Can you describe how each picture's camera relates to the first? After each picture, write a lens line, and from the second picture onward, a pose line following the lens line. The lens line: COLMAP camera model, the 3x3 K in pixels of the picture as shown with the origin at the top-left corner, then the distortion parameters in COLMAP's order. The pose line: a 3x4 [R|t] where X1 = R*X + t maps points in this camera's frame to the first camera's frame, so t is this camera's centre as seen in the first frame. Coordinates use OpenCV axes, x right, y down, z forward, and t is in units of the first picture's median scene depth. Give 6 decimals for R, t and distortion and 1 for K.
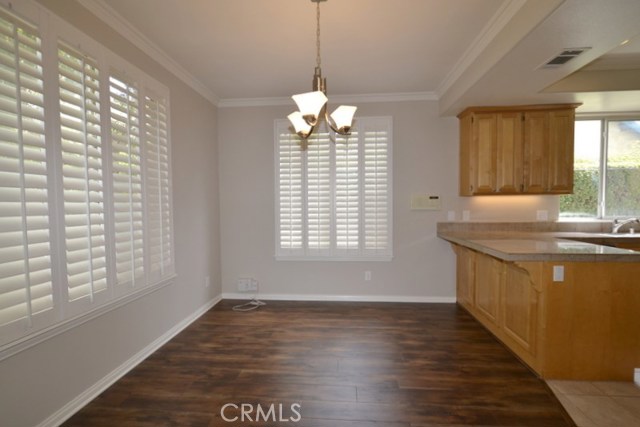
lens RADIAL K [[283.2, 0, 323.3], [0, 283.2, 215.1], [0, 0, 1]] dist [-0.000560, -0.000836]
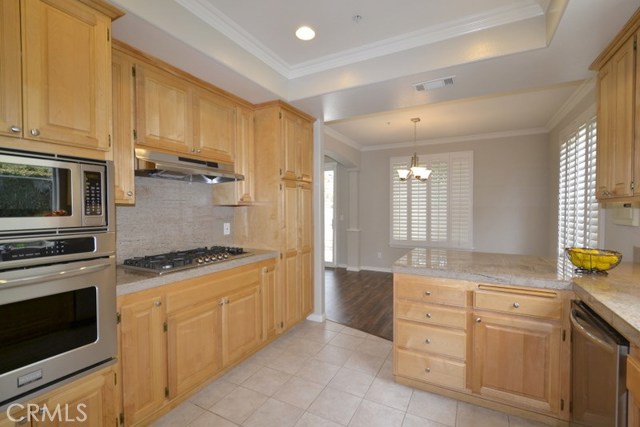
lens RADIAL K [[283.2, 0, 323.3], [0, 283.2, 215.1], [0, 0, 1]] dist [-0.000560, -0.000836]
pose [[-0.385165, 0.028750, -0.922400, 1.347285], [-0.031782, 0.998508, 0.044393, -0.052594], [0.922300, 0.046415, -0.383677, 0.681222]]
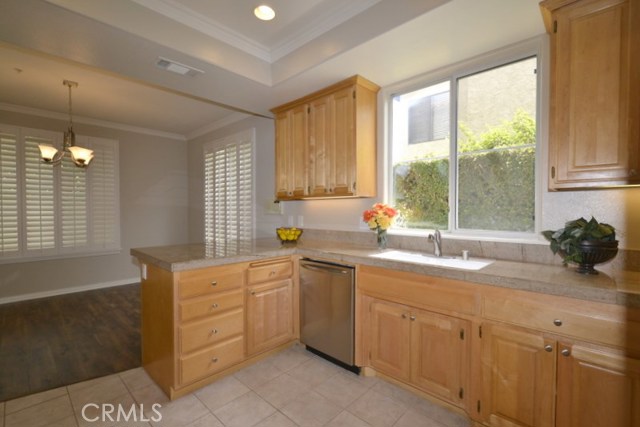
lens RADIAL K [[283.2, 0, 323.3], [0, 283.2, 215.1], [0, 0, 1]] dist [-0.000560, -0.000836]
pose [[0.786803, 0.020229, -0.616873, 1.267086], [-0.029317, 0.999560, -0.004615, -0.017803], [0.616508, 0.021716, 0.787049, 0.345968]]
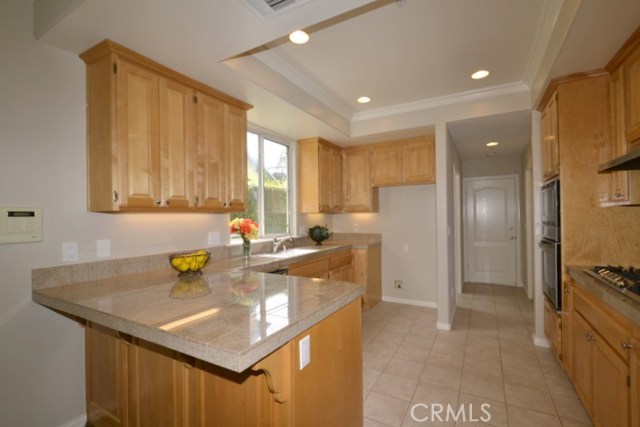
lens RADIAL K [[290.6, 0, 327.5], [0, 290.6, 214.4], [0, 0, 1]] dist [-0.000775, -0.000380]
pose [[0.409921, 0.008102, 0.912085, 0.197491], [0.047181, 0.998434, -0.030074, -0.028754], [-0.910900, 0.055361, 0.408897, 0.432806]]
